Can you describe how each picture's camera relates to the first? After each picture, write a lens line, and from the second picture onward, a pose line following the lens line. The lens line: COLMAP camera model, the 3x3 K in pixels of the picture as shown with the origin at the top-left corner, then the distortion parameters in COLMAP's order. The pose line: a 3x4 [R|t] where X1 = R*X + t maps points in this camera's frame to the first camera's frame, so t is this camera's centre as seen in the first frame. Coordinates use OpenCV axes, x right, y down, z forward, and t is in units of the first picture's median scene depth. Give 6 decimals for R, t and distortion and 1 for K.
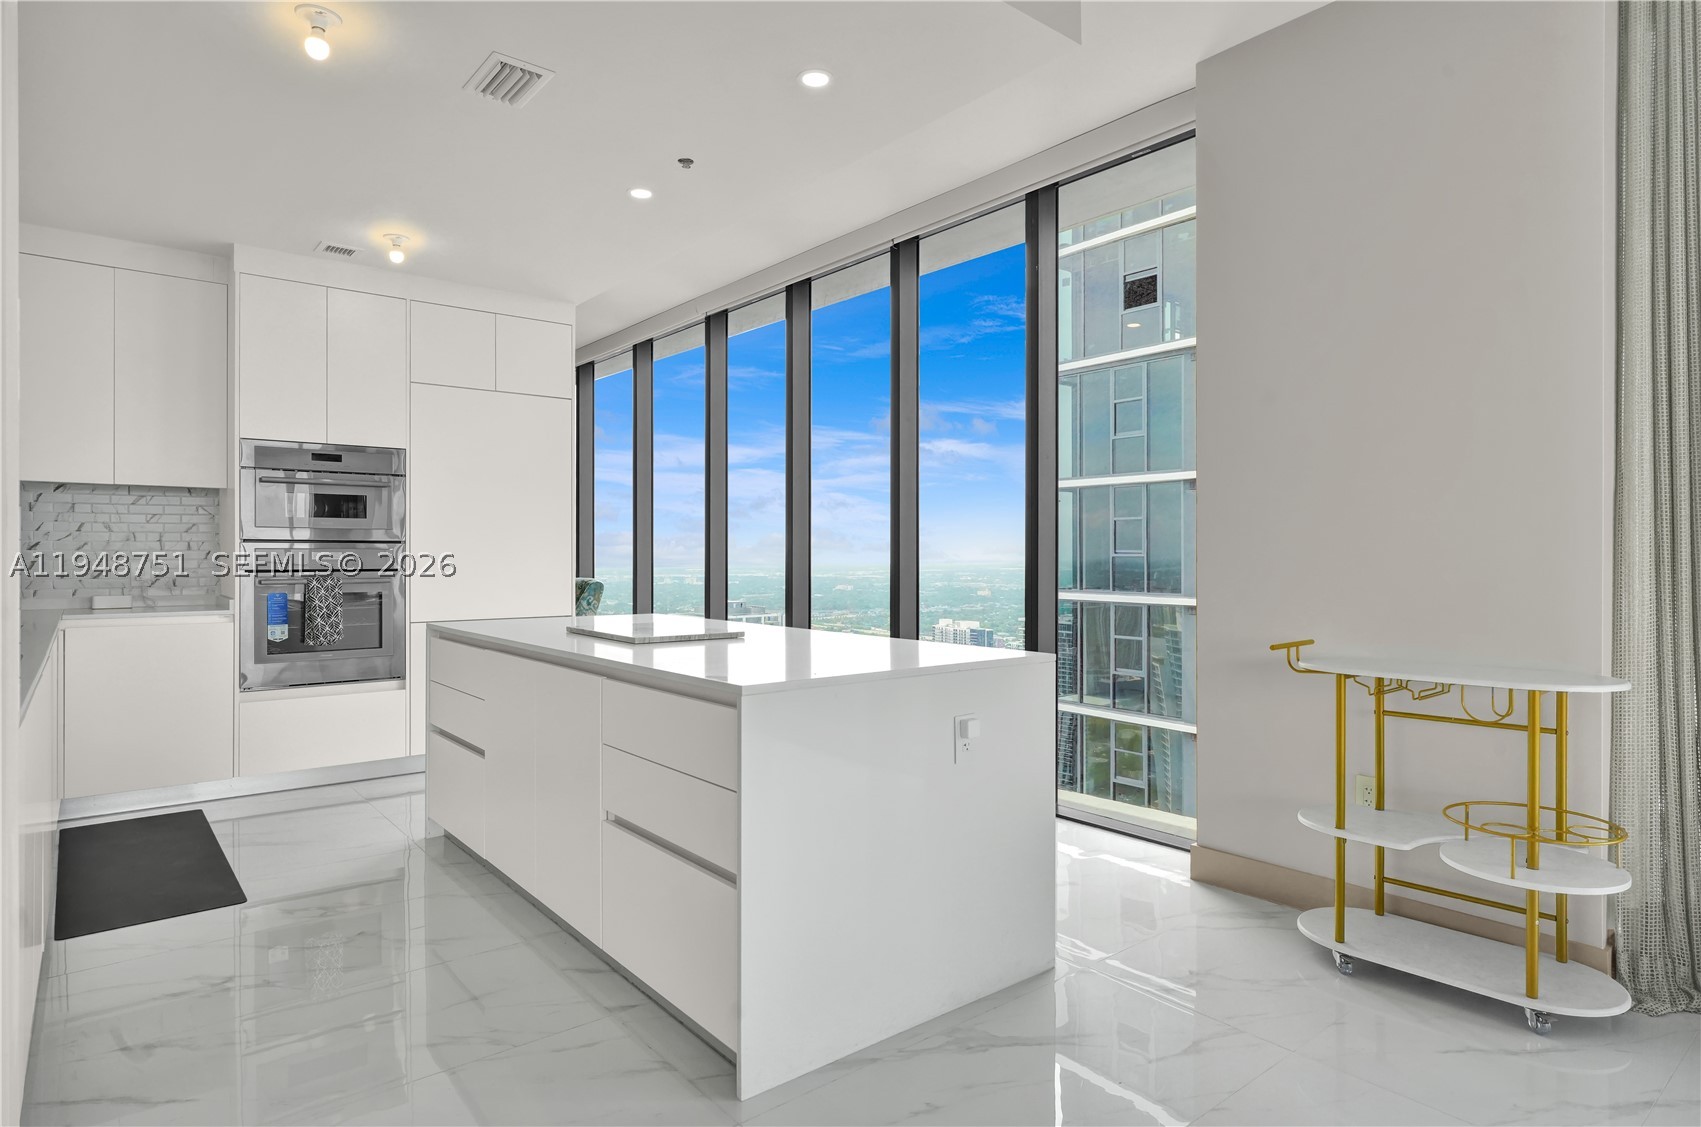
lens RADIAL K [[941.9, 0, 859.0], [0, 941.9, 570.0], [0, 0, 1]] dist [0.003481, -0.001574]
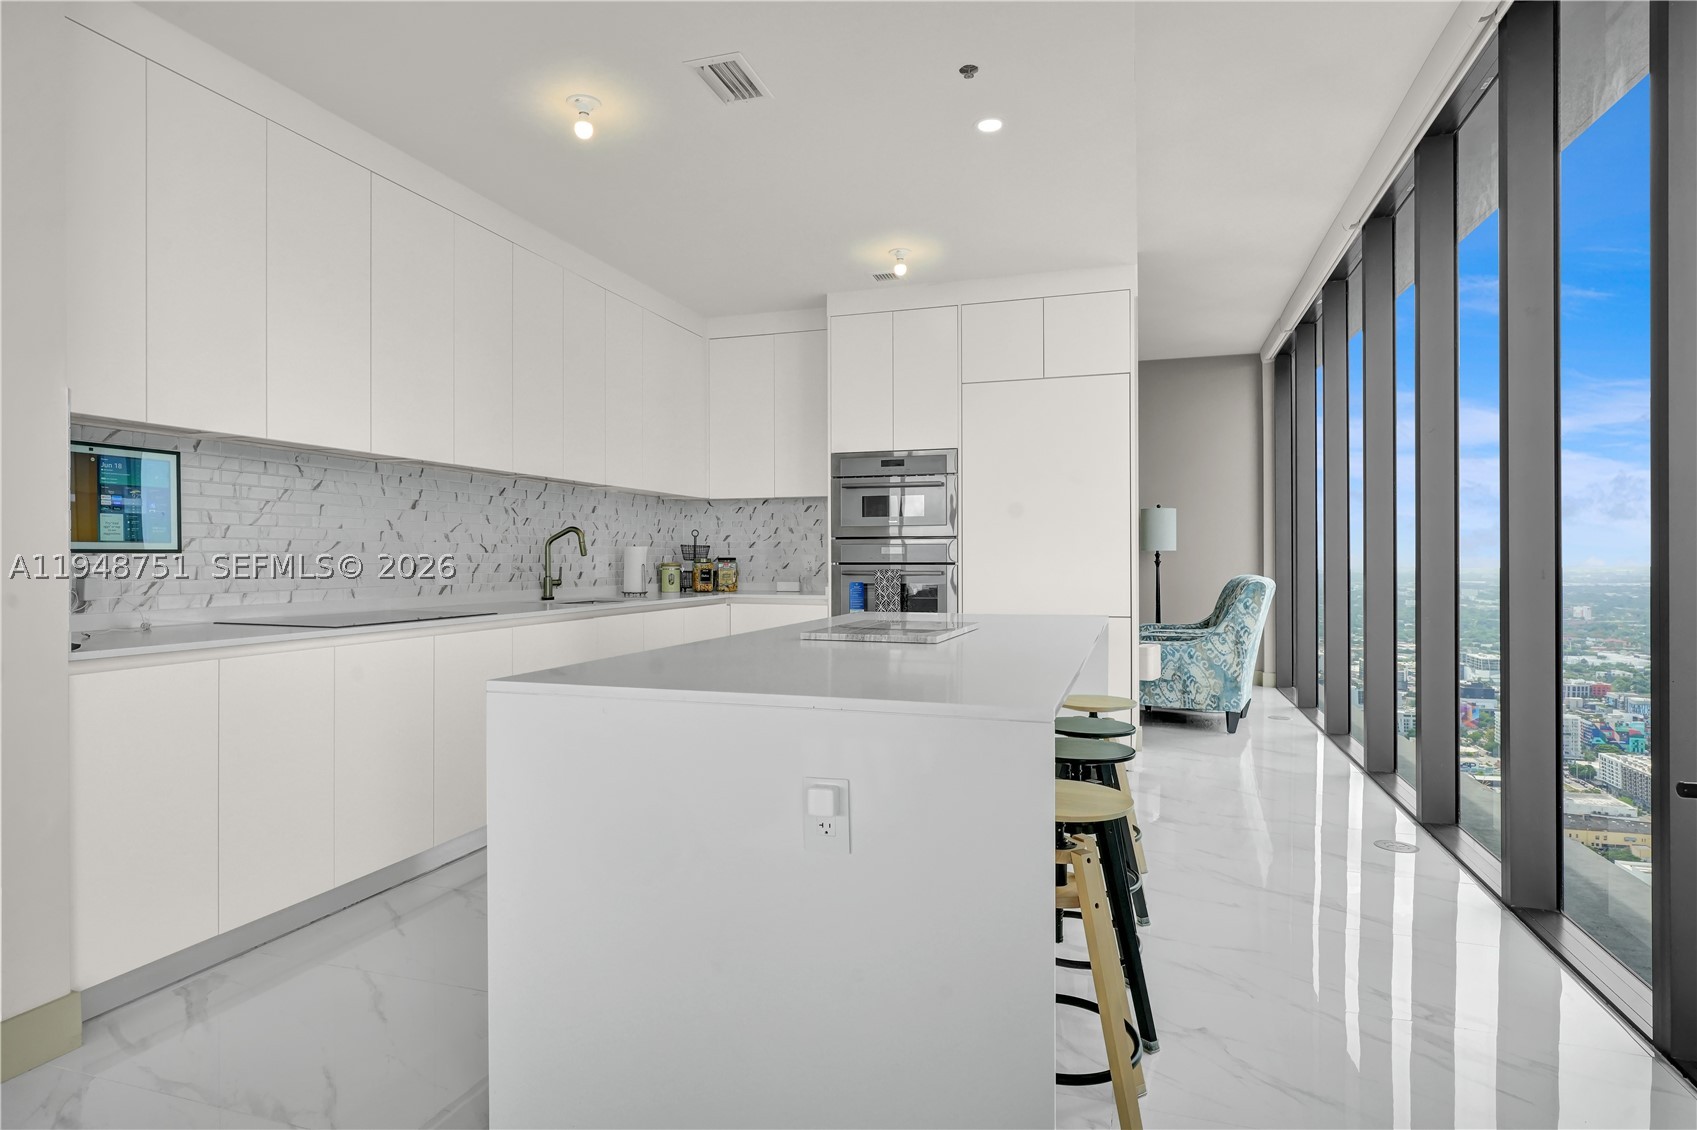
lens RADIAL K [[939.7, 0, 853.1], [0, 939.7, 551.2], [0, 0, 1]] dist [0.003481, -0.001574]
pose [[0.511545, 0.000275, -0.859256, 0.357337], [-0.008032, 0.999958, -0.004461, -0.010152], [0.859219, 0.009184, 0.511526, 0.384597]]
